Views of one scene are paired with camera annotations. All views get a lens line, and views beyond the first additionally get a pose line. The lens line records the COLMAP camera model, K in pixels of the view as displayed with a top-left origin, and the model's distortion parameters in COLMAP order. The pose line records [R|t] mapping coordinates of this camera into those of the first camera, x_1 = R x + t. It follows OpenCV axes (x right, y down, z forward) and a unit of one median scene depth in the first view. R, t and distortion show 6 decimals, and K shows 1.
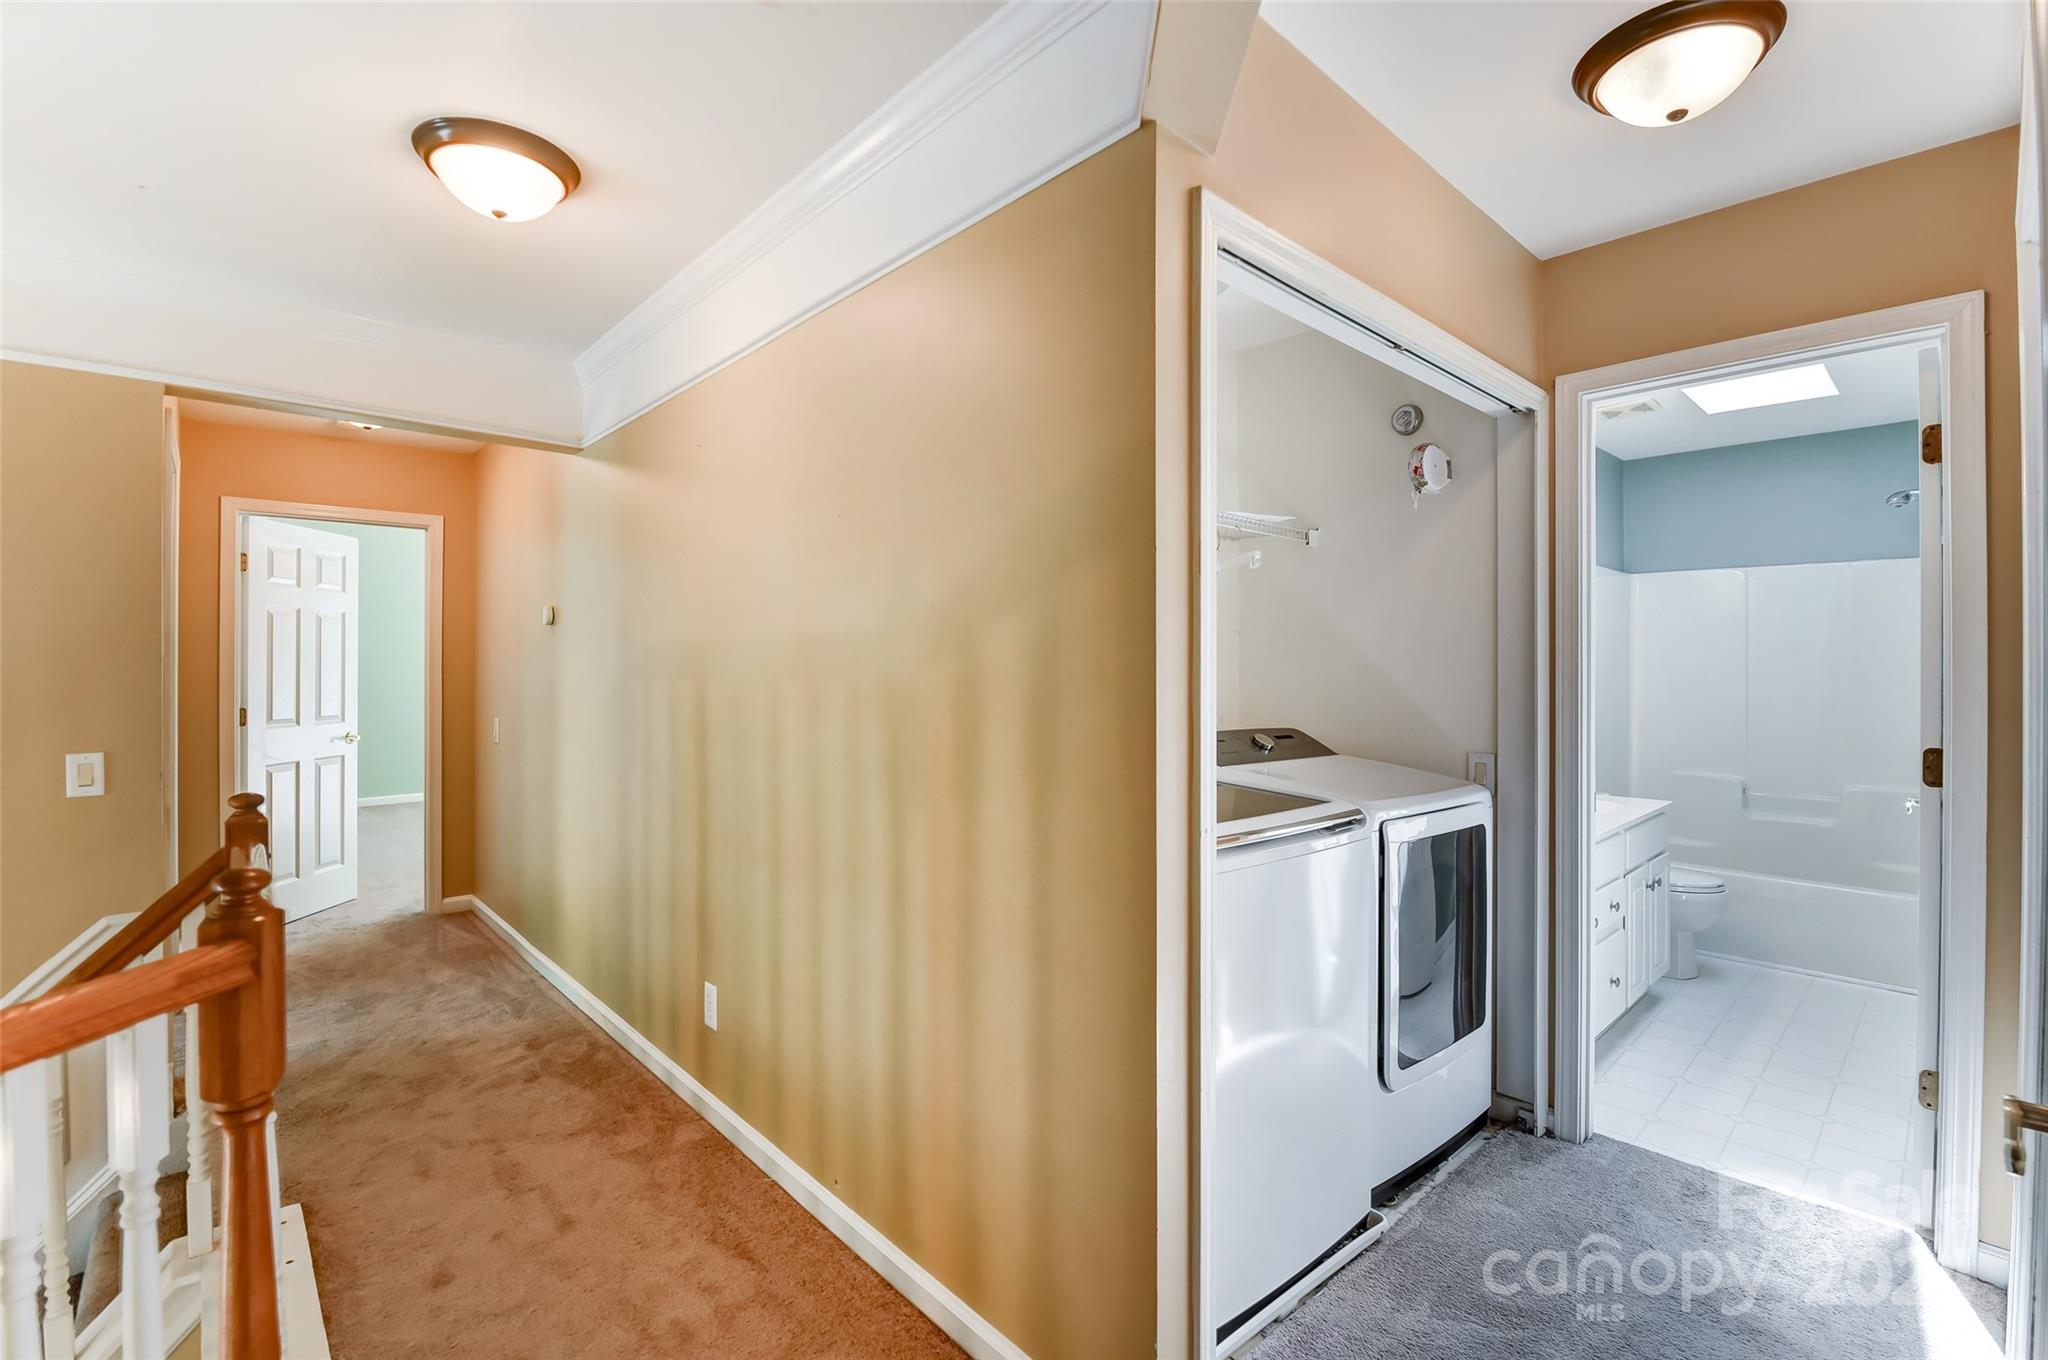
lens RADIAL K [[870.0, 0, 1031.3], [0, 870.0, 663.6], [0, 0, 1]] dist [-0.021683, 0.000090]
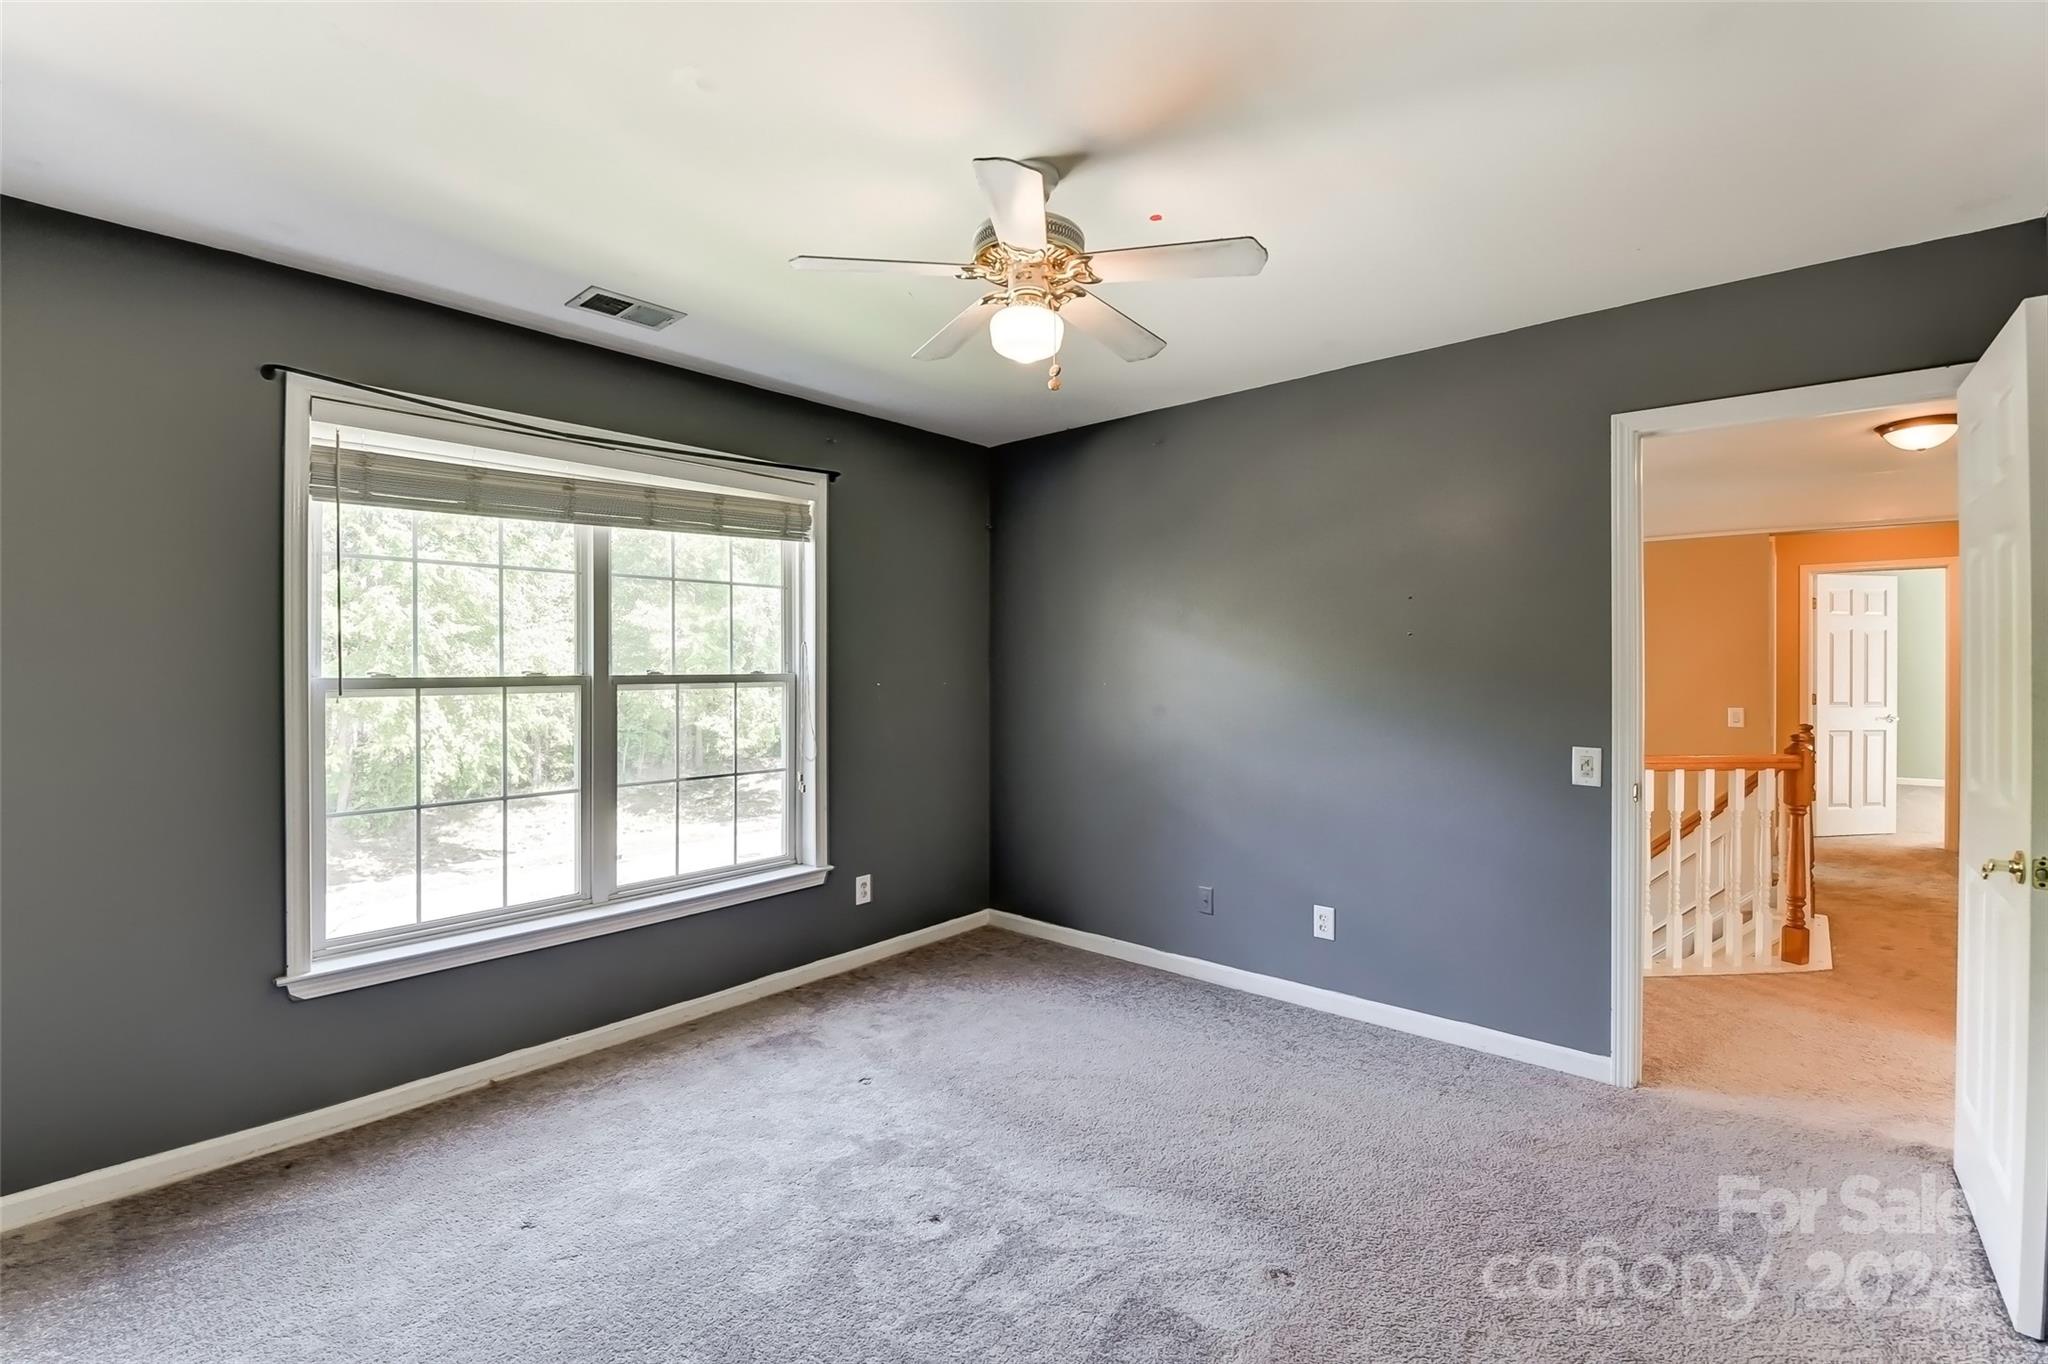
lens RADIAL K [[900.3, 0, 1021.2], [0, 900.3, 664.4], [0, 0, 1]] dist [-0.002572, -0.000879]
pose [[0.088644, 0.000768, -0.996063, 0.736784], [0.001216, 0.999999, 0.000879, -0.007807], [0.996063, -0.001289, 0.088643, -0.746441]]
